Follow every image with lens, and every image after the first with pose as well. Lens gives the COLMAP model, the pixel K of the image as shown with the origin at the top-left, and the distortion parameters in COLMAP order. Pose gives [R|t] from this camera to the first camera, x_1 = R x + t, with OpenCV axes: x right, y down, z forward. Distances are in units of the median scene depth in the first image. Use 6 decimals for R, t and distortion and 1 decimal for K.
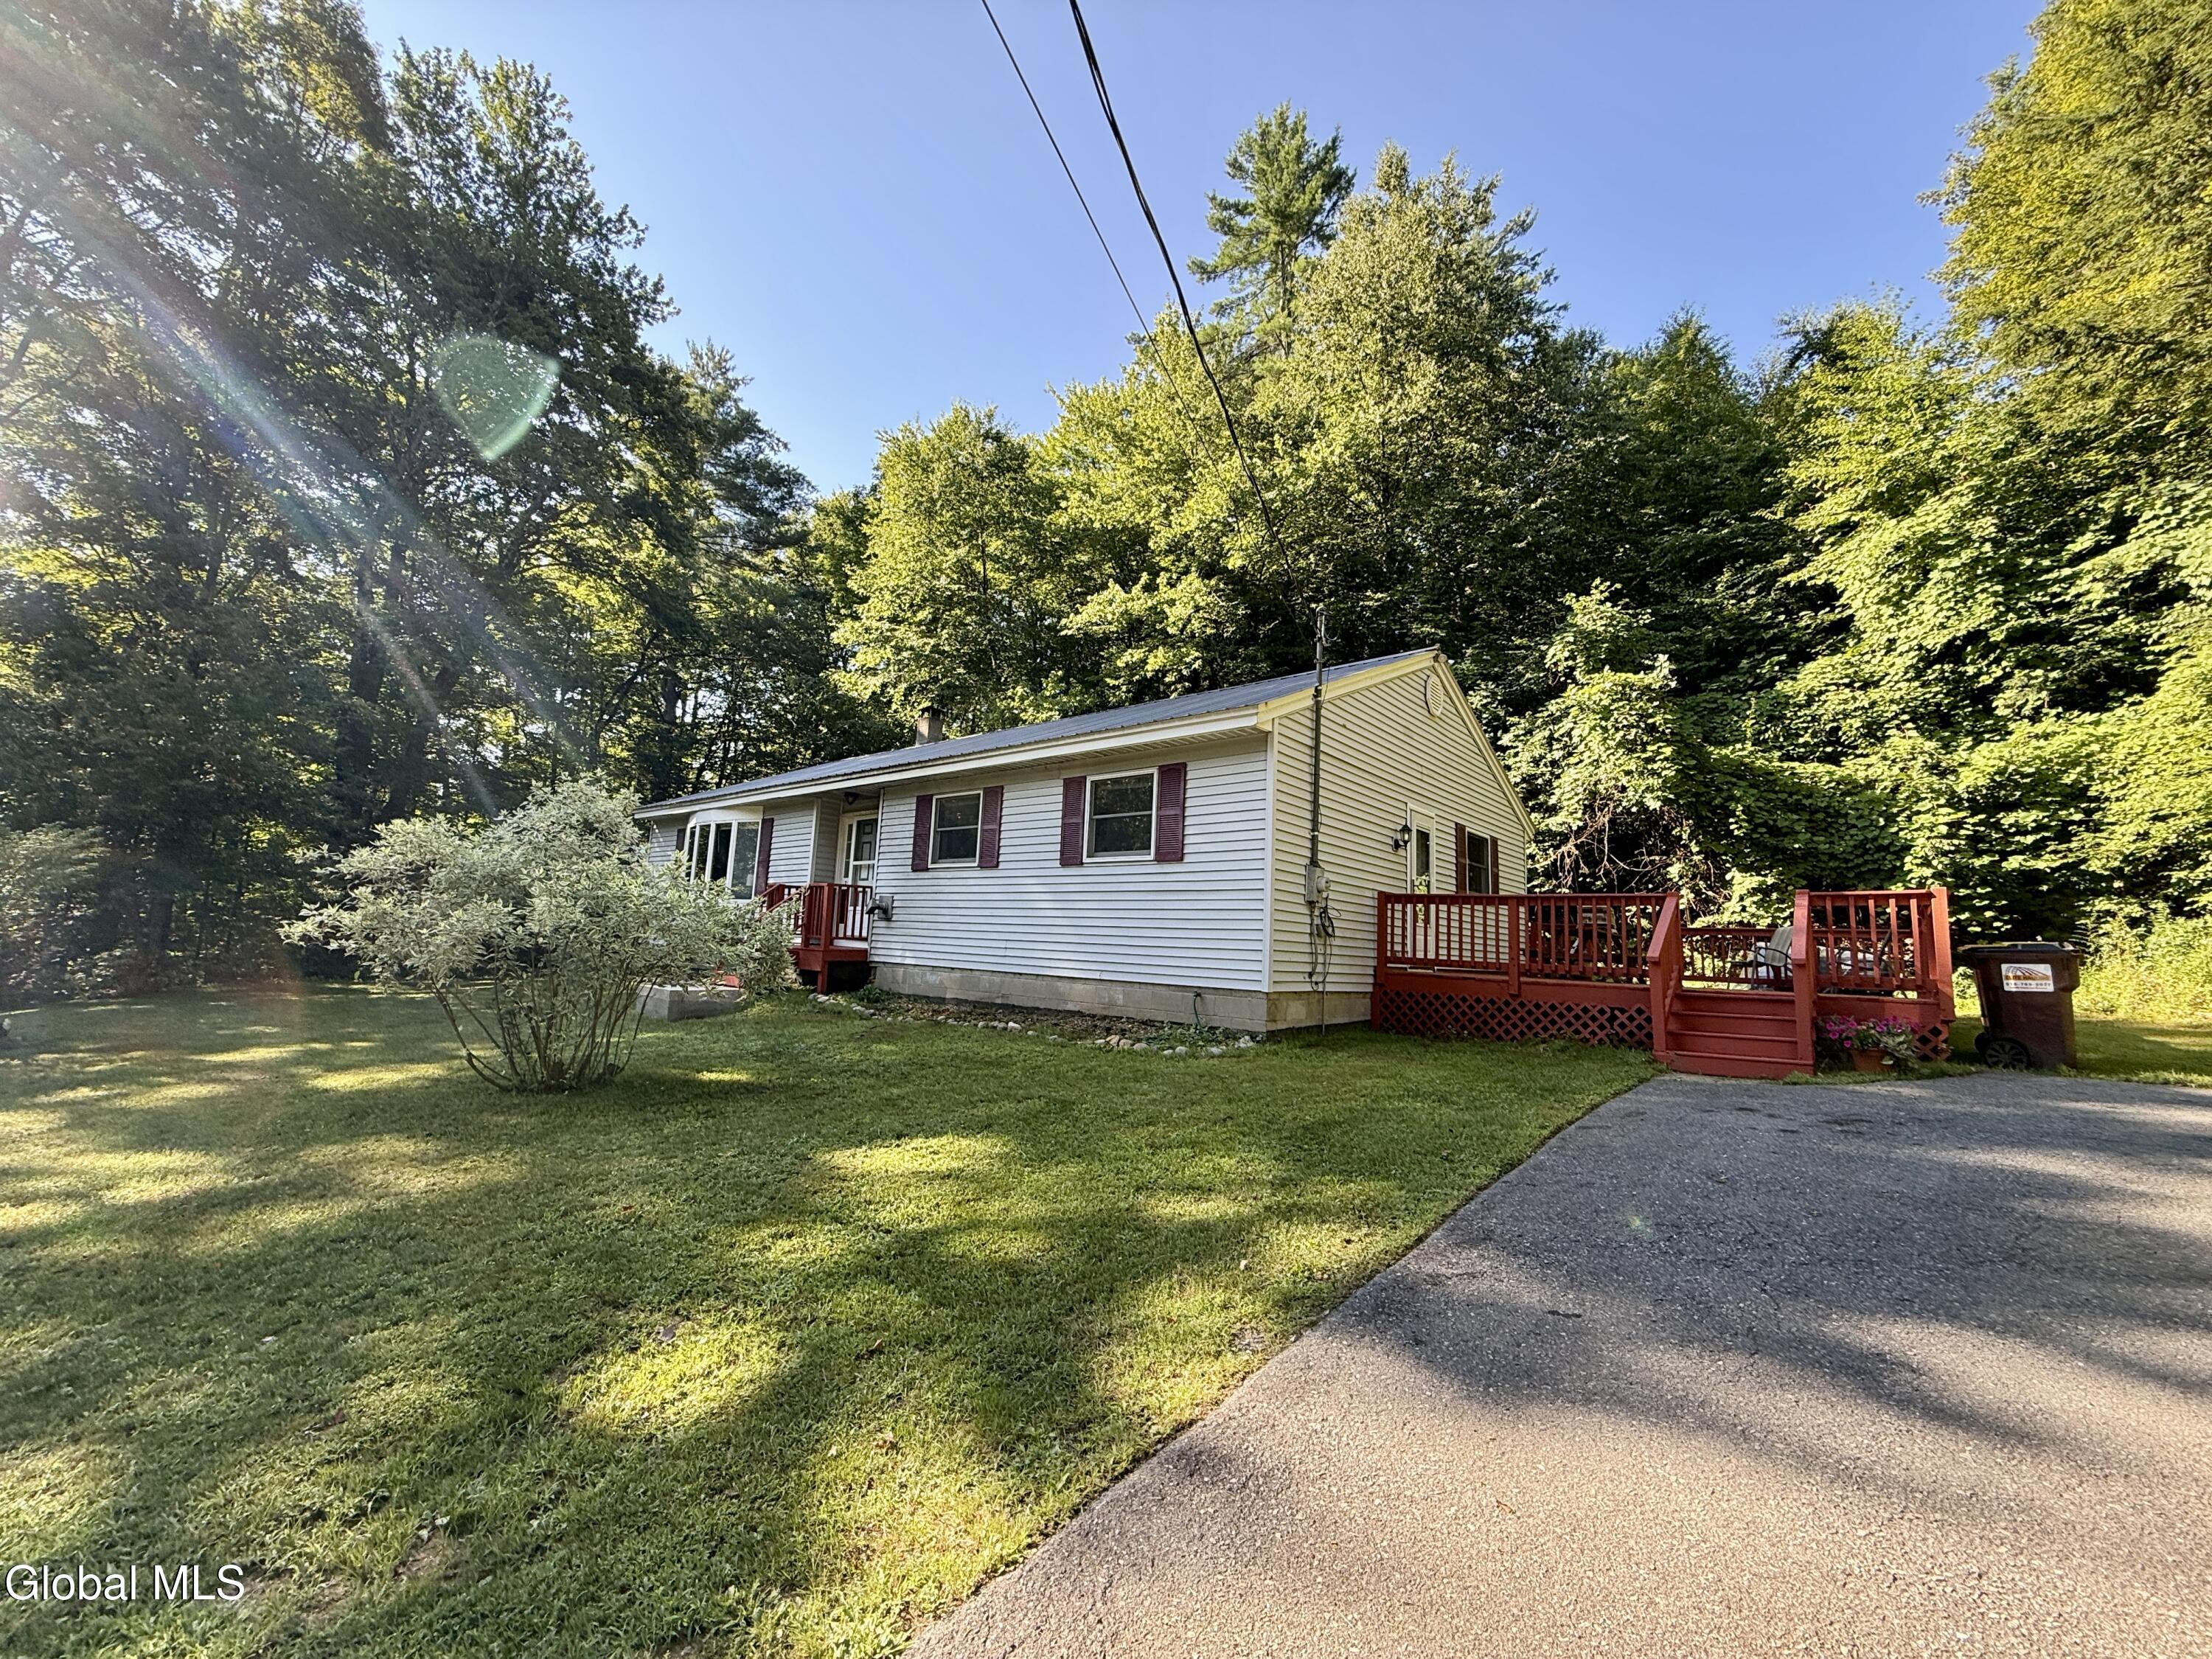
lens RADIAL K [[879.2, 0, 1099.4], [0, 879.2, 830.1], [0, 0, 1]] dist [0.000050, 0.000141]
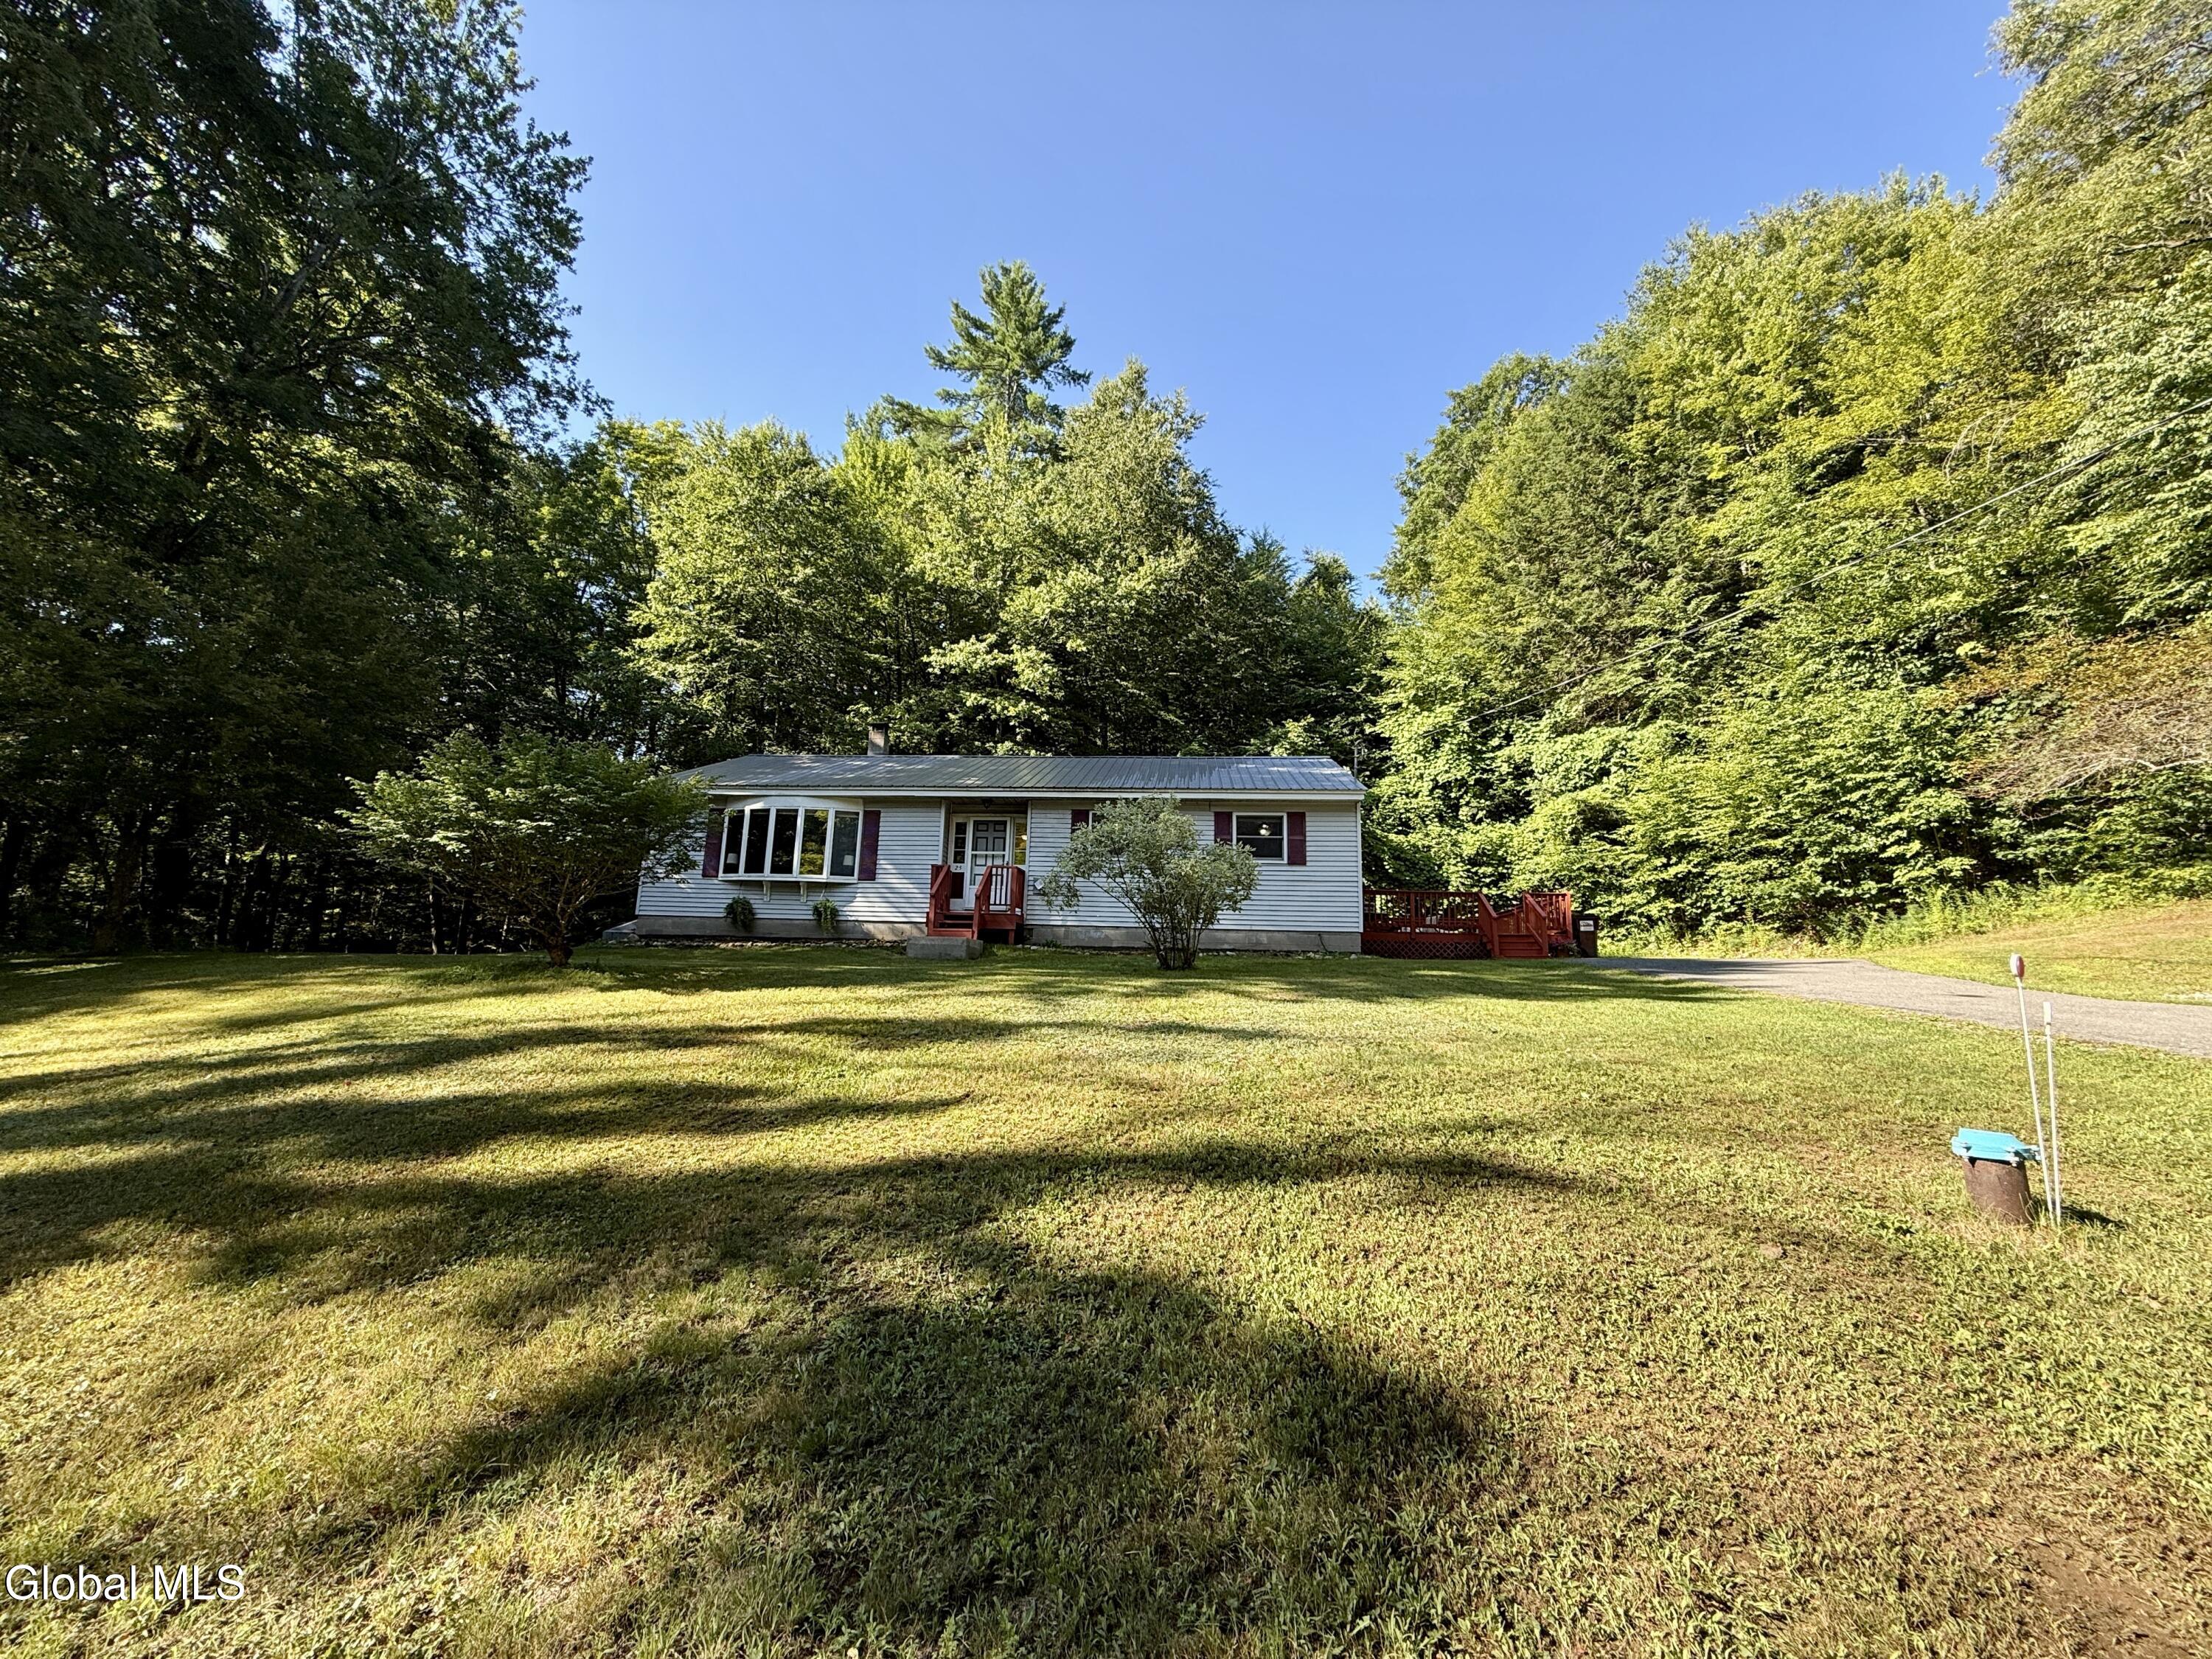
lens RADIAL K [[879.2, 0, 1099.4], [0, 879.2, 830.1], [0, 0, 1]] dist [0.000050, 0.000141]
pose [[0.811988, 0.085731, 0.577344, -0.803534], [-0.071123, 0.996316, -0.047916, 0.049613], [-0.579325, -0.002155, 0.815094, -0.160102]]
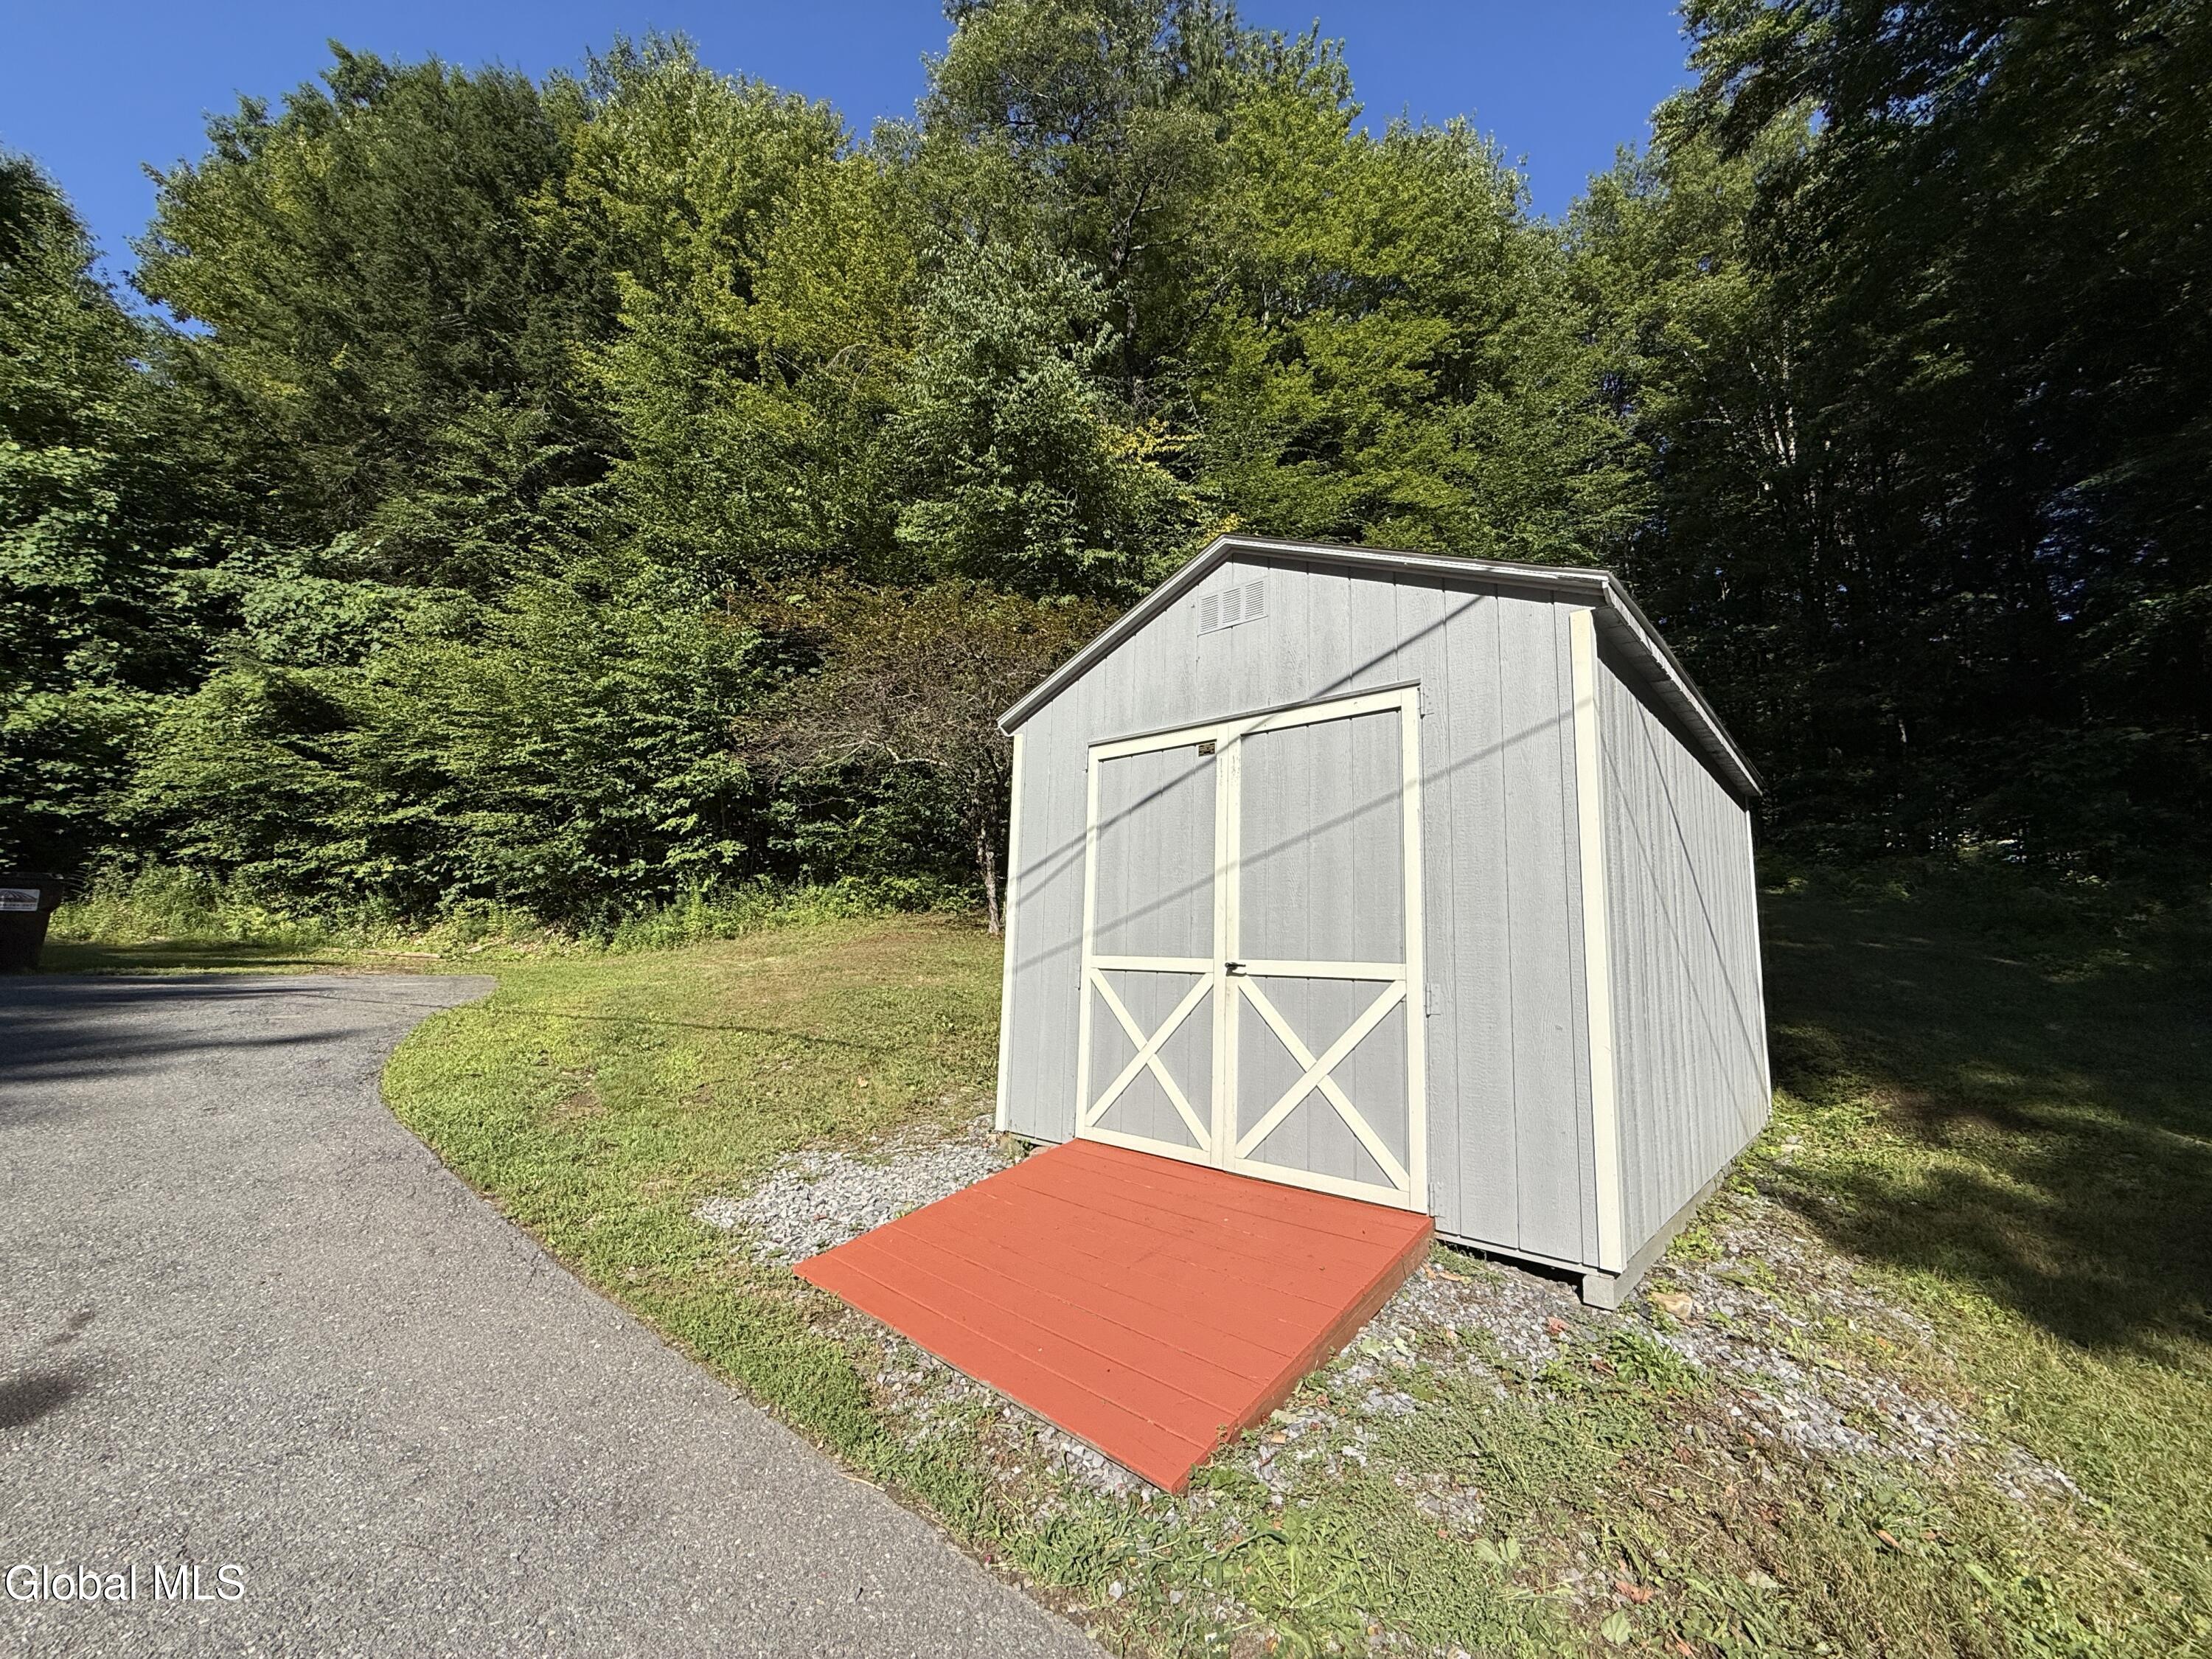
lens RADIAL K [[883.5, 0, 1096.3], [0, 883.5, 830.6], [0, 0, 1]] dist [-0.002710, 0.001376]
pose [[-0.115579, 0.107043, 0.987514, -0.158572], [-0.163706, 0.978528, -0.125230, -0.009167], [-0.979715, -0.176136, -0.095574, -0.156271]]
